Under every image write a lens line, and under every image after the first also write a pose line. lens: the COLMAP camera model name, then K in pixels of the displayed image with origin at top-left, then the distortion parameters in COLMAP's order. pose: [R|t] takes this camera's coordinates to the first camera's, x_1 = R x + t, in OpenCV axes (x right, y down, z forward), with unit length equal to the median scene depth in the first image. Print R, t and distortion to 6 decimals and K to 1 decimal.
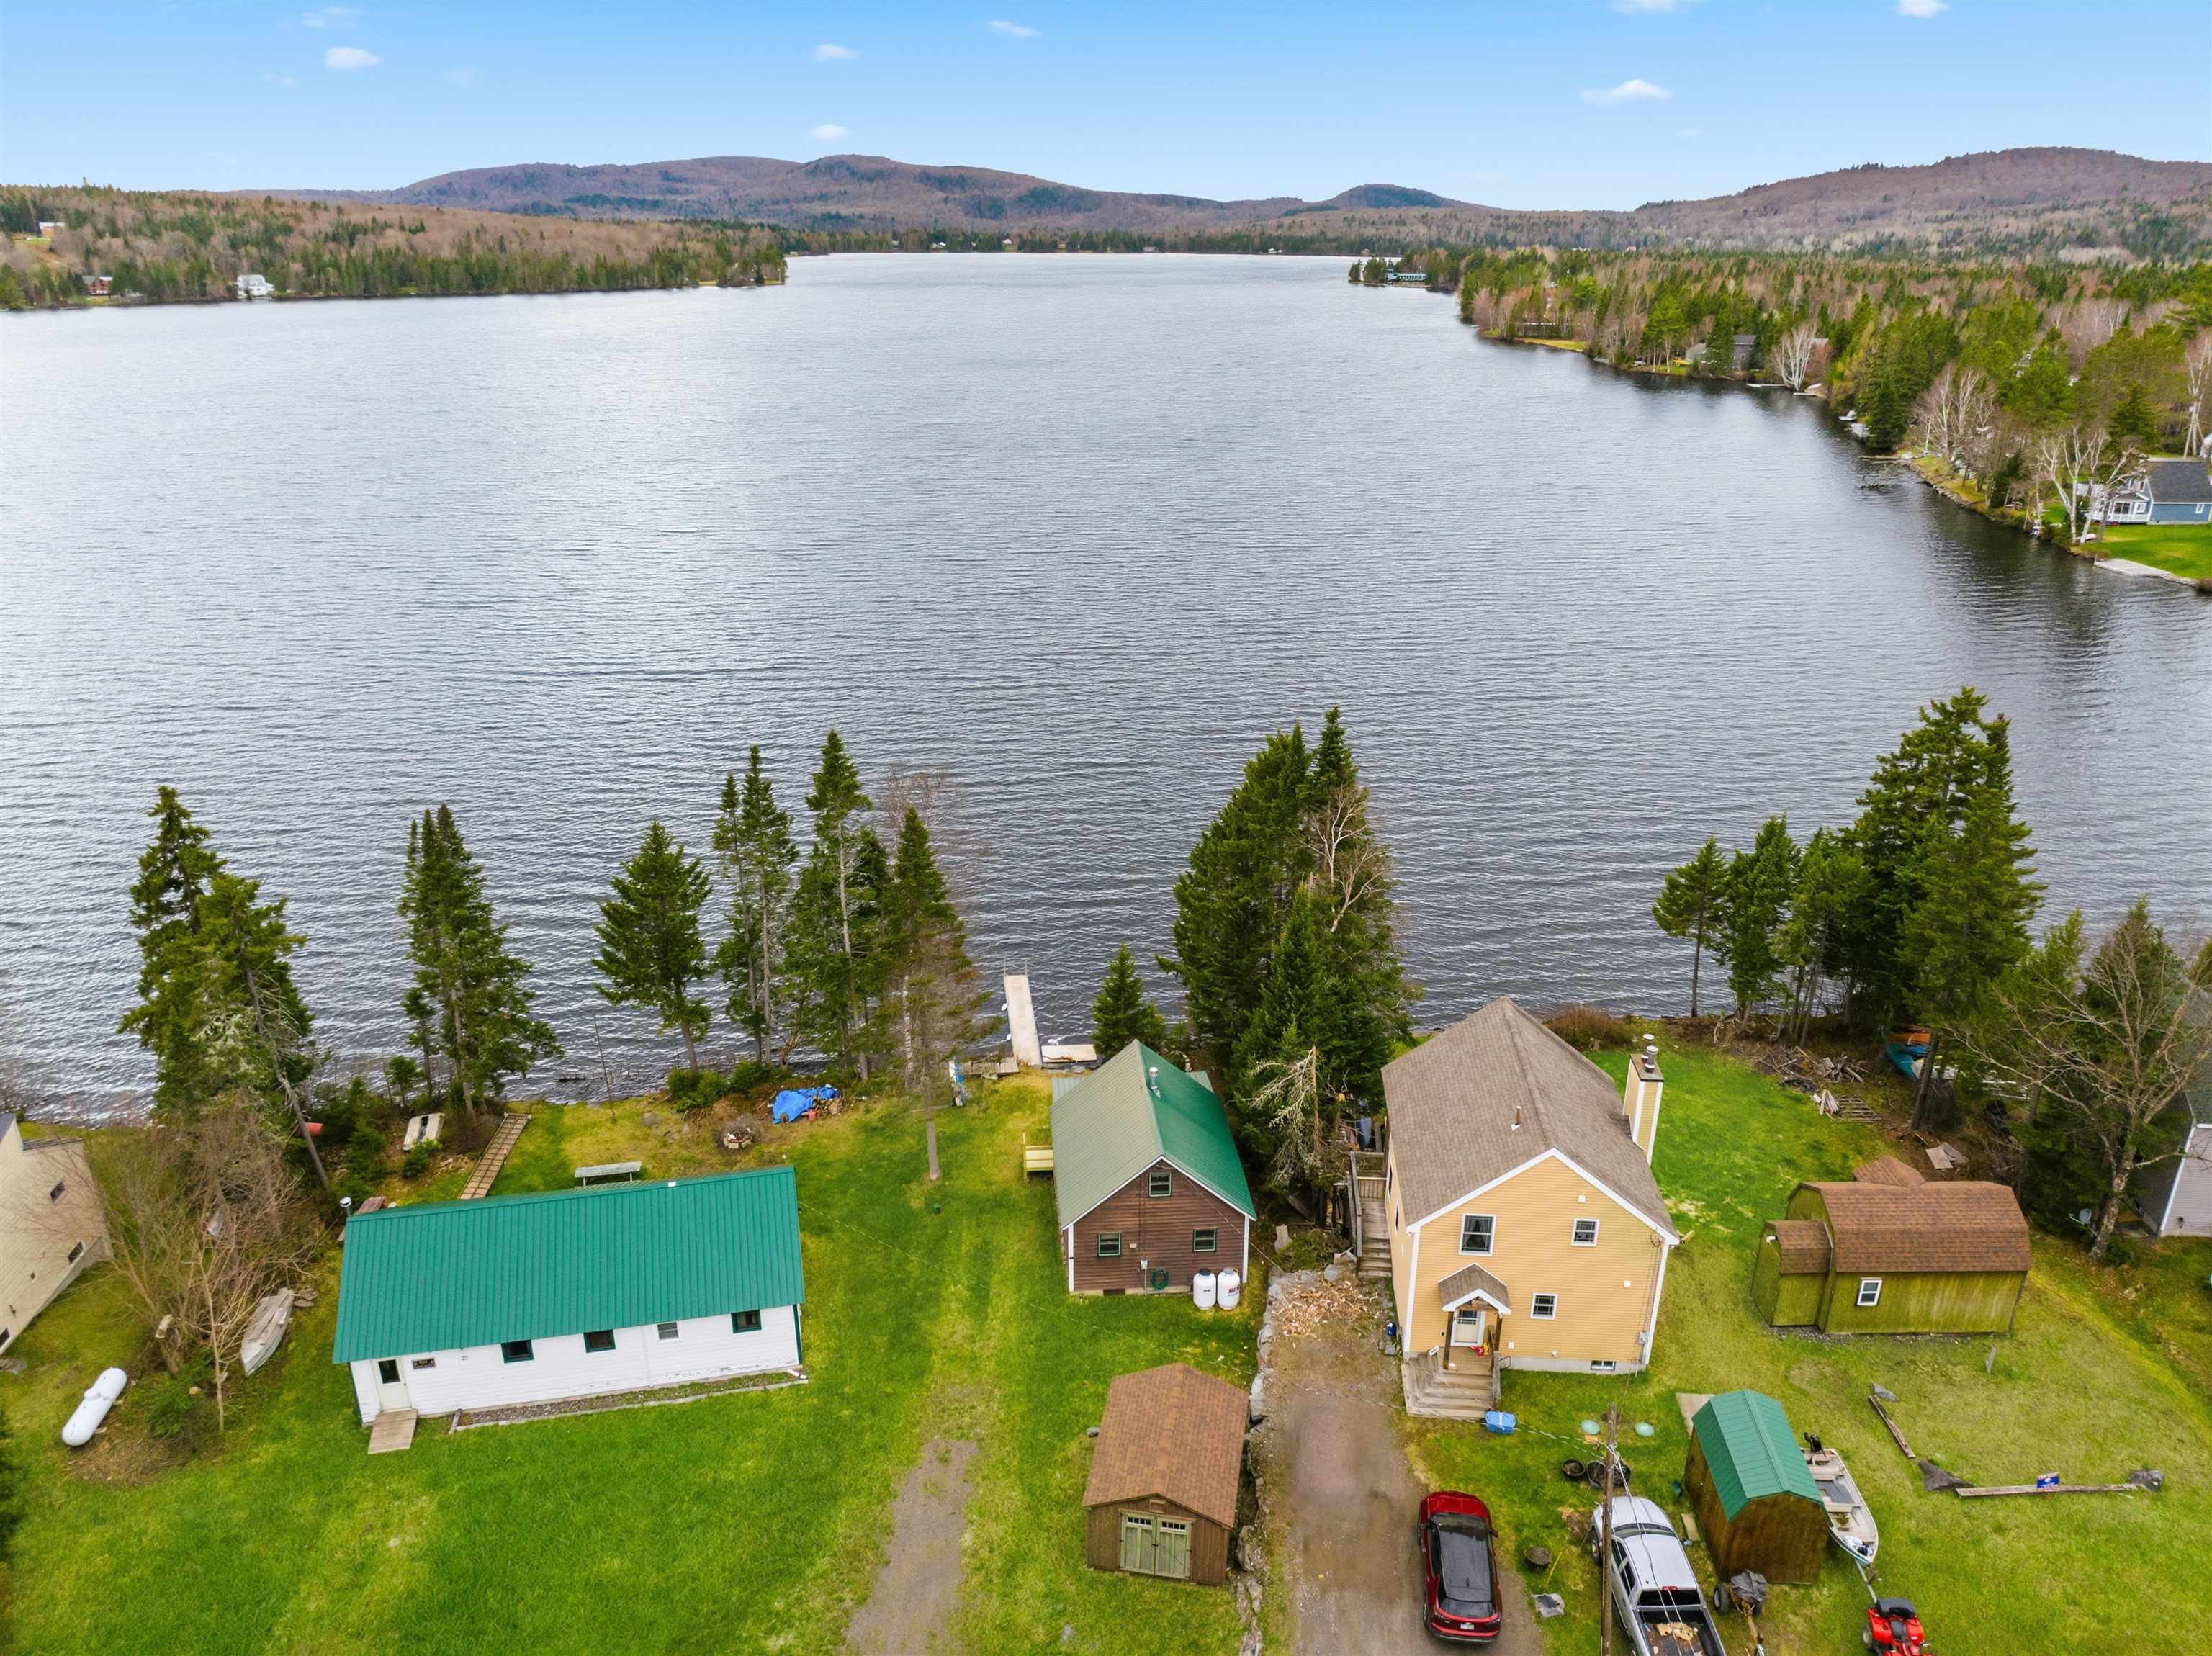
lens RADIAL K [[1559.0, 0, 1112.7], [0, 1559.0, 823.4], [0, 0, 1]] dist [-0.041508, 0.005839]
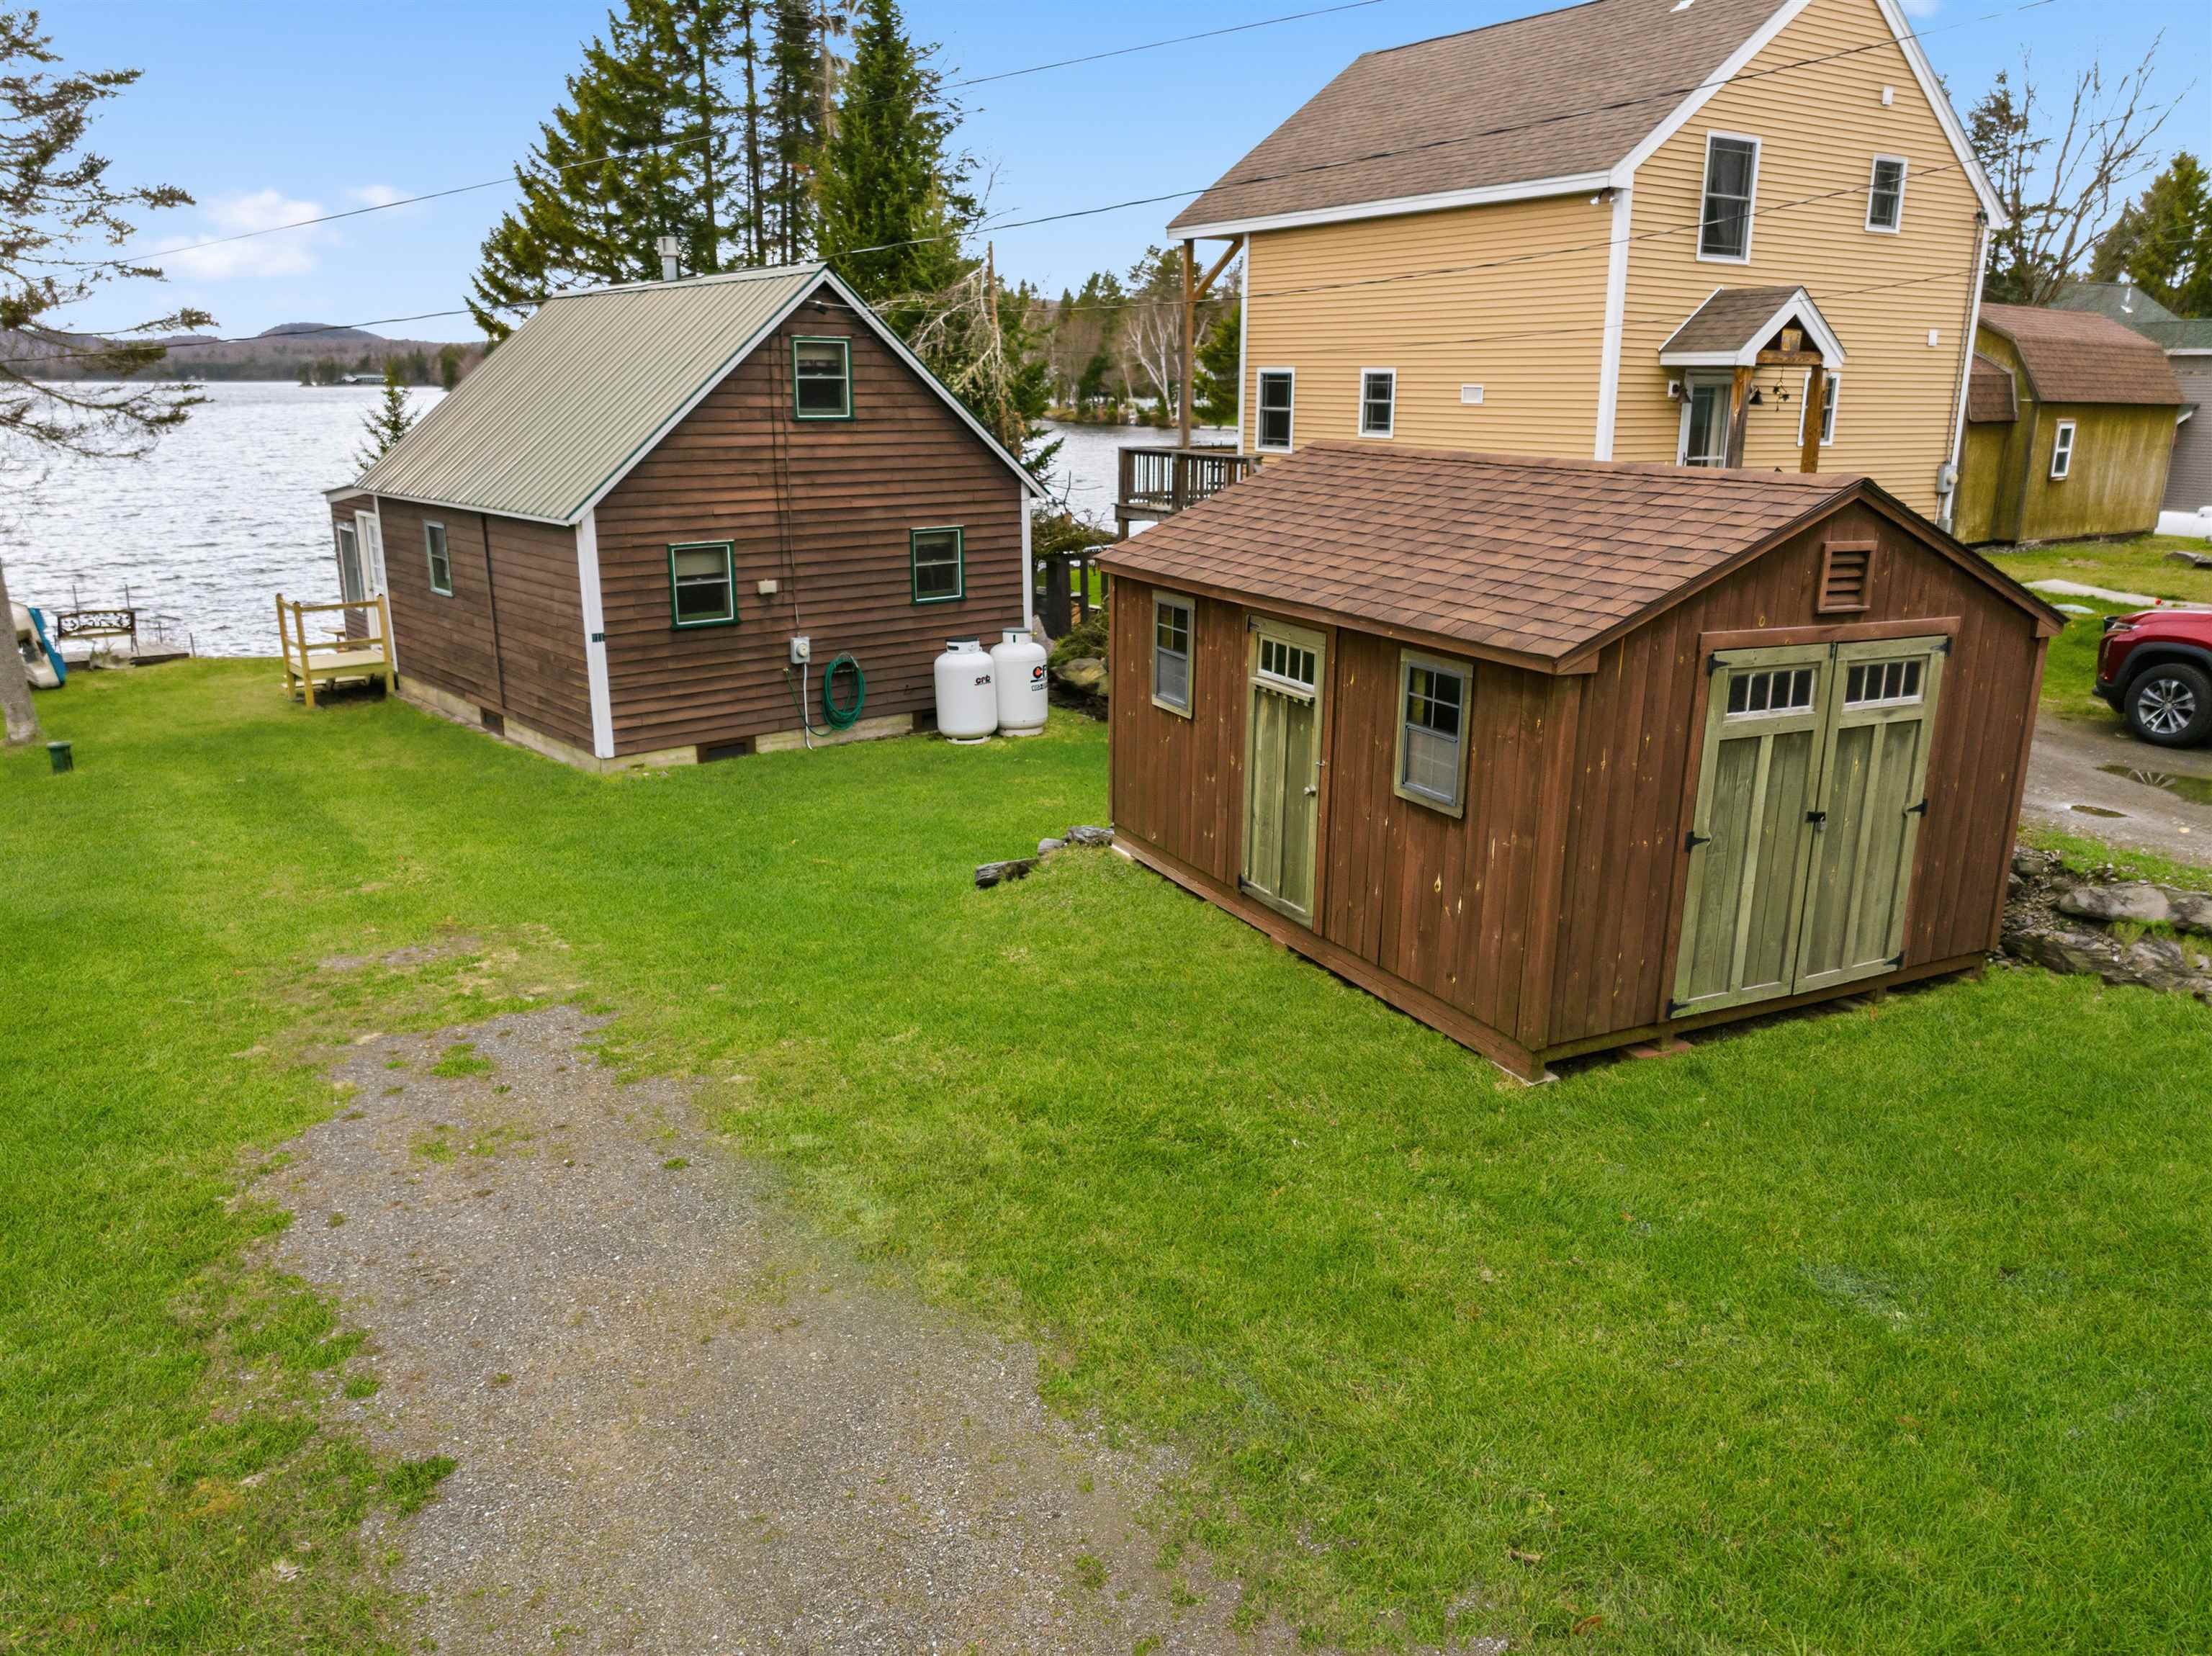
lens RADIAL K [[1559.0, 0, 1122.1], [0, 1559.0, 823.9], [0, 0, 1]] dist [-0.041508, 0.005839]
pose [[0.808882, -0.161432, 0.565375, -0.107000], [0.209915, 0.977489, -0.021222, 0.290431], [-0.549222, 0.135847, 0.824561, 0.563892]]
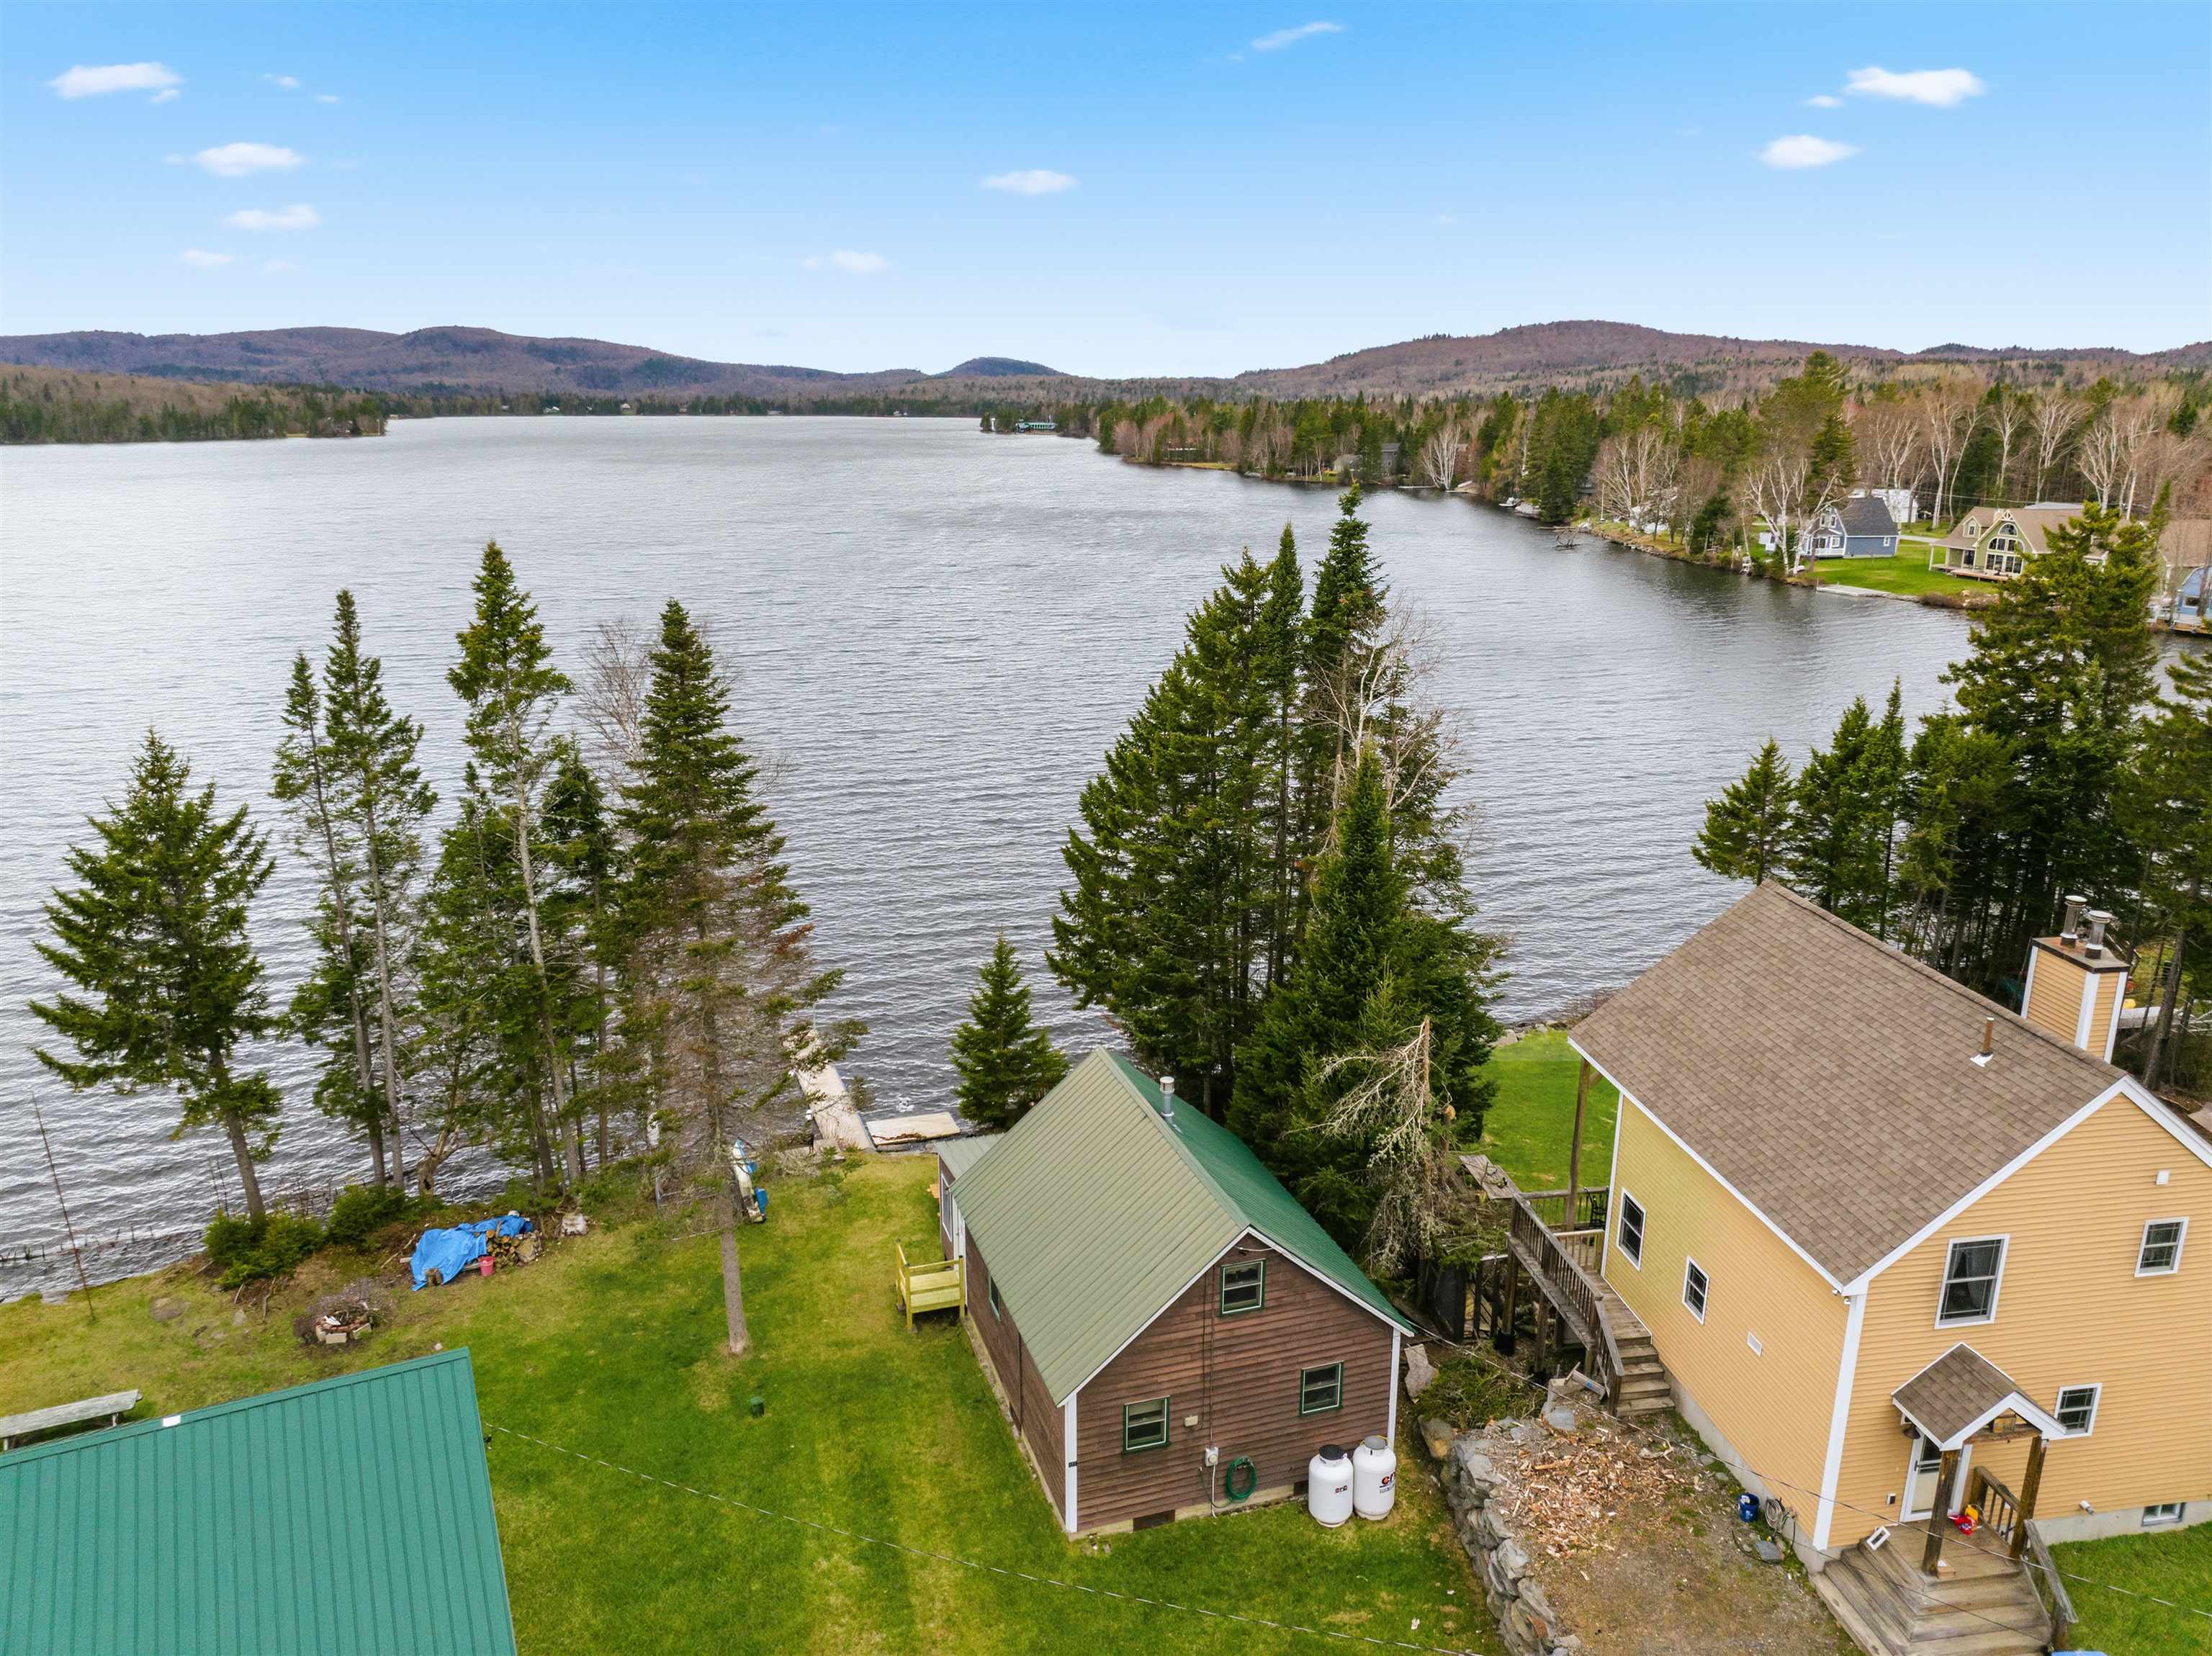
lens RADIAL K [[1559.0, 0, 1116.8], [0, 1559.0, 819.5], [0, 0, 1]] dist [-0.041508, 0.005839]
pose [[0.972263, -0.058958, 0.226336, -0.093628], [0.082602, 0.991904, -0.096454, 0.104693], [-0.218817, 0.112474, 0.969262, 0.415422]]
